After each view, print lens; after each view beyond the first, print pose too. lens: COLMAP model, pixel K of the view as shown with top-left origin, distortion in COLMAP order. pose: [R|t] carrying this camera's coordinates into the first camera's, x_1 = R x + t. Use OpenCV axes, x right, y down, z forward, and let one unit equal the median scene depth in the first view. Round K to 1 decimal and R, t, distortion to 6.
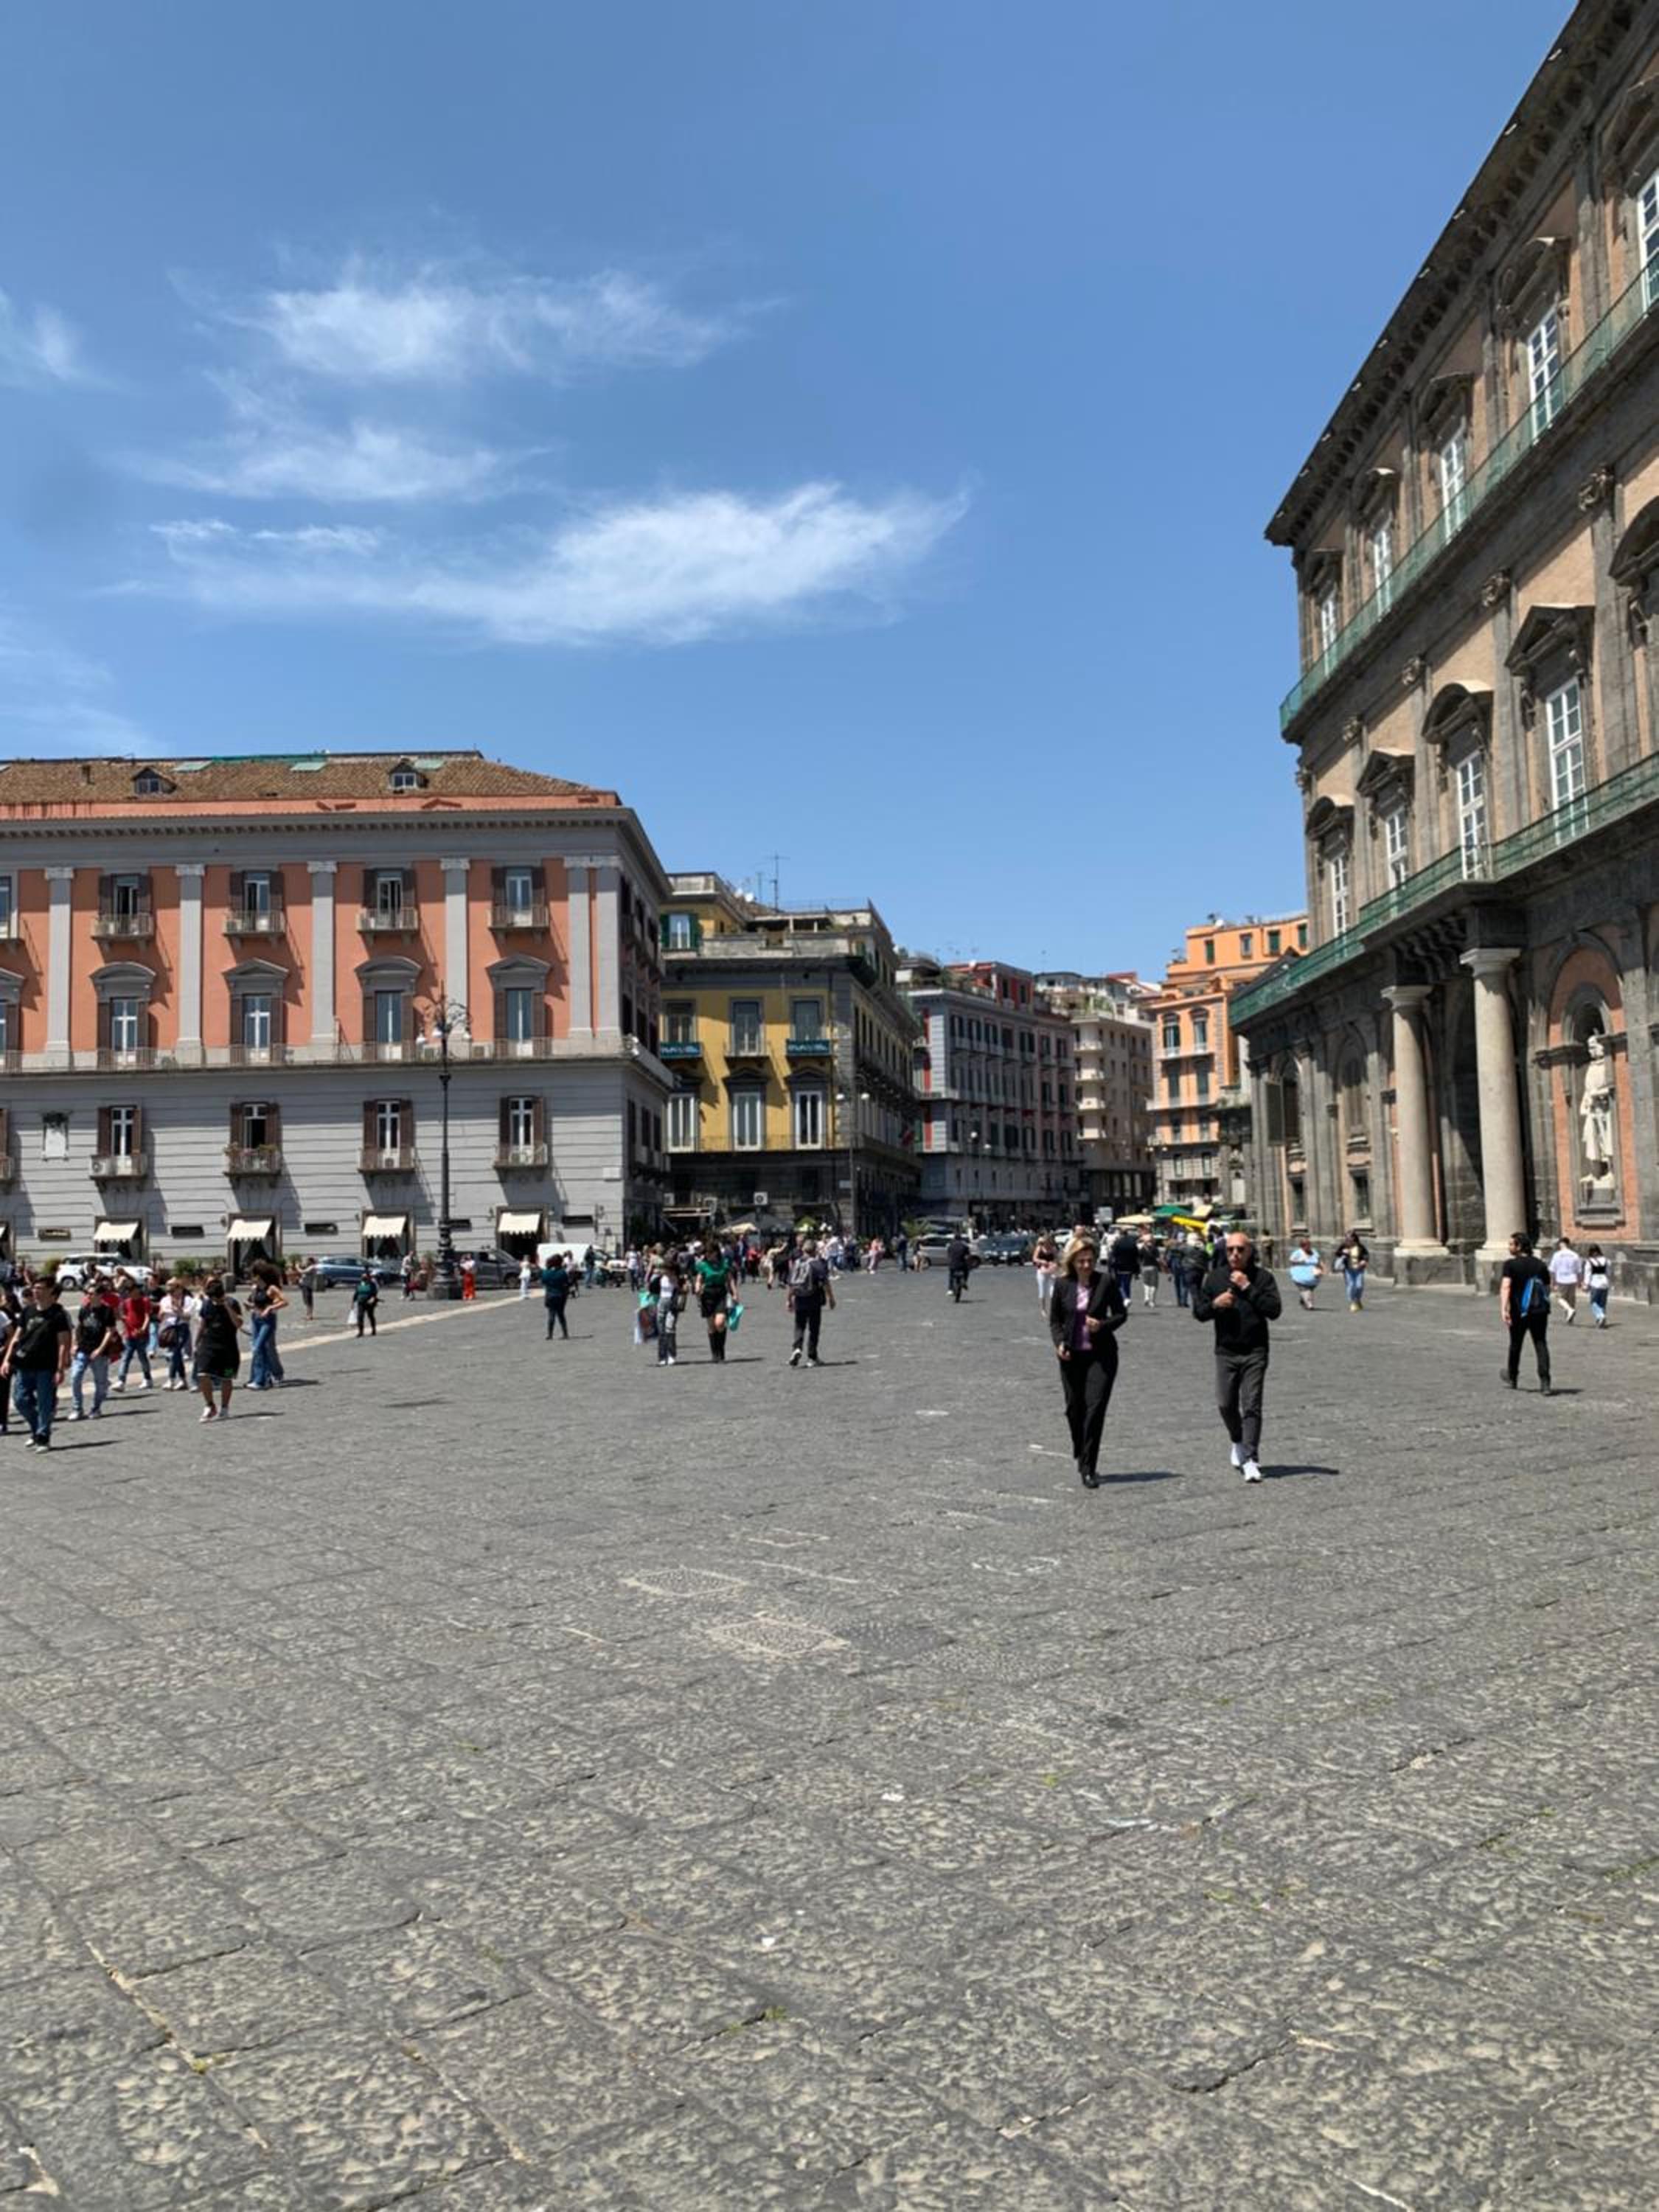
lens RADIAL K [[1686.0, 0, 826.5], [0, 1686.0, 1102.2], [0, 0, 1]] dist [0.004107, -0.010374]
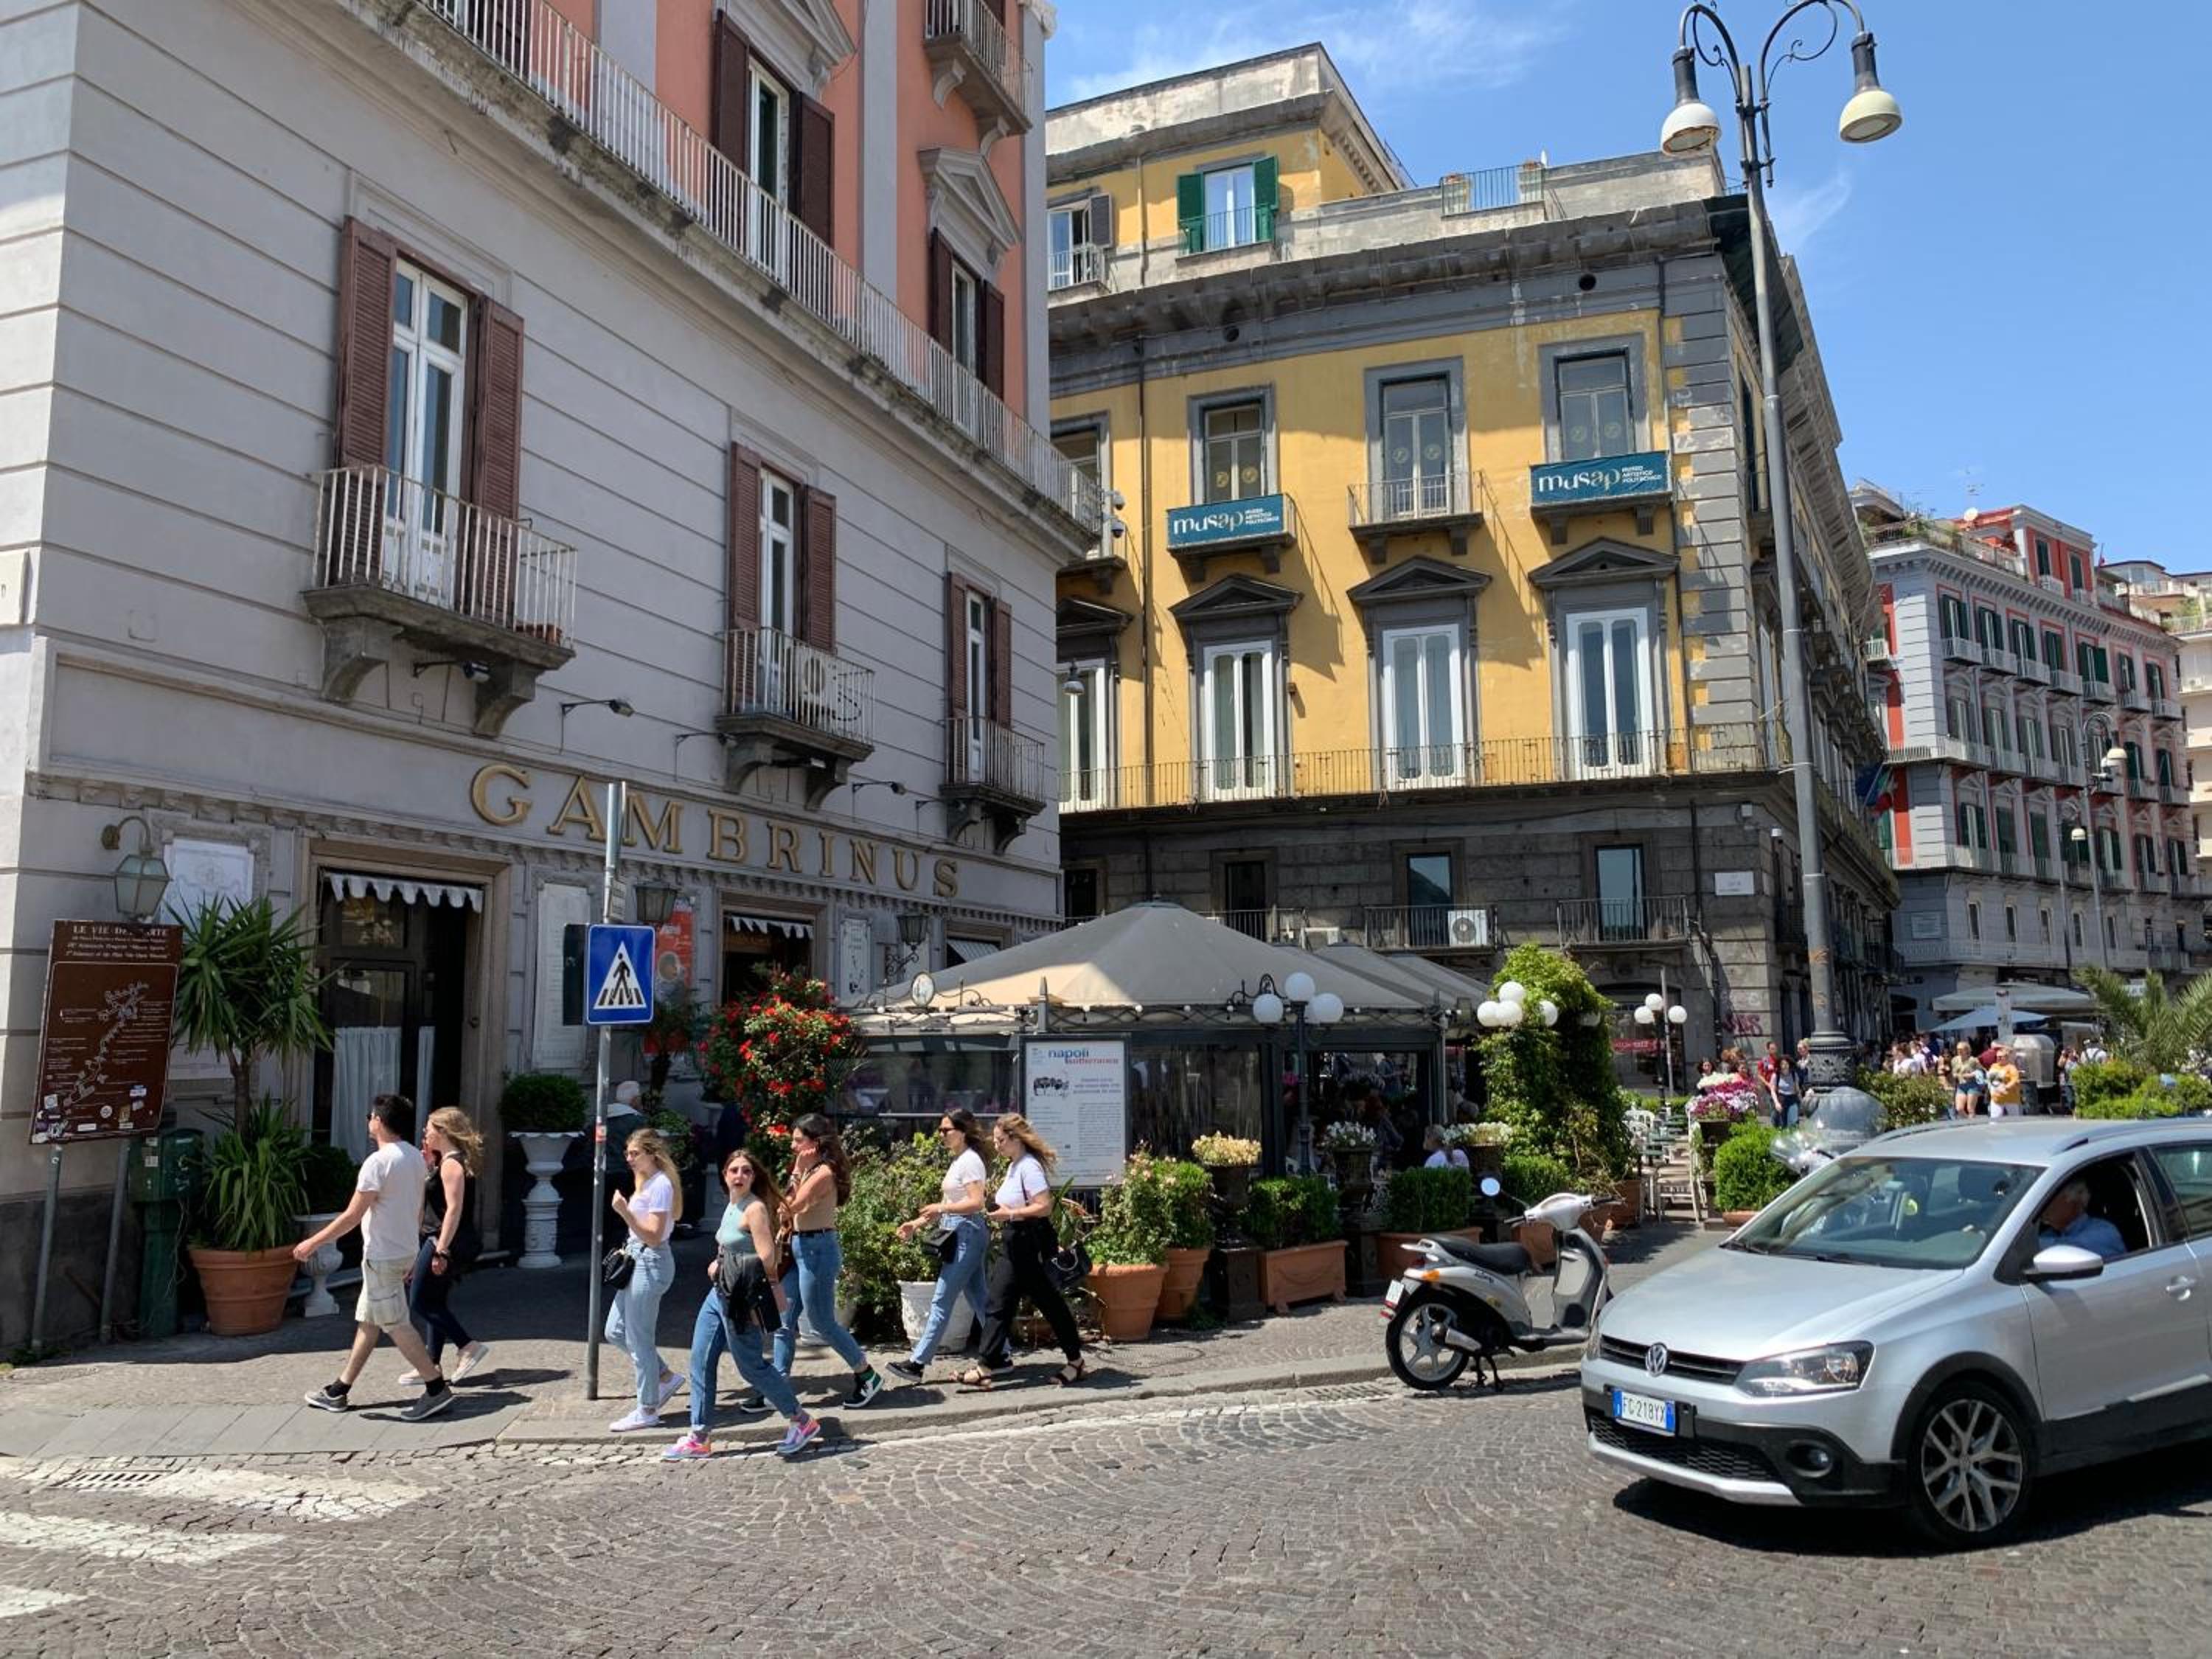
lens RADIAL K [[1686.0, 0, 1116.7], [0, 1686.0, 833.8], [0, 0, 1]] dist [0.004107, -0.010374]
pose [[0.945024, -0.036551, -0.324952, 0.003374], [0.023106, 0.998713, -0.045139, 0.036066], [0.326184, 0.035149, 0.944653, 0.458496]]
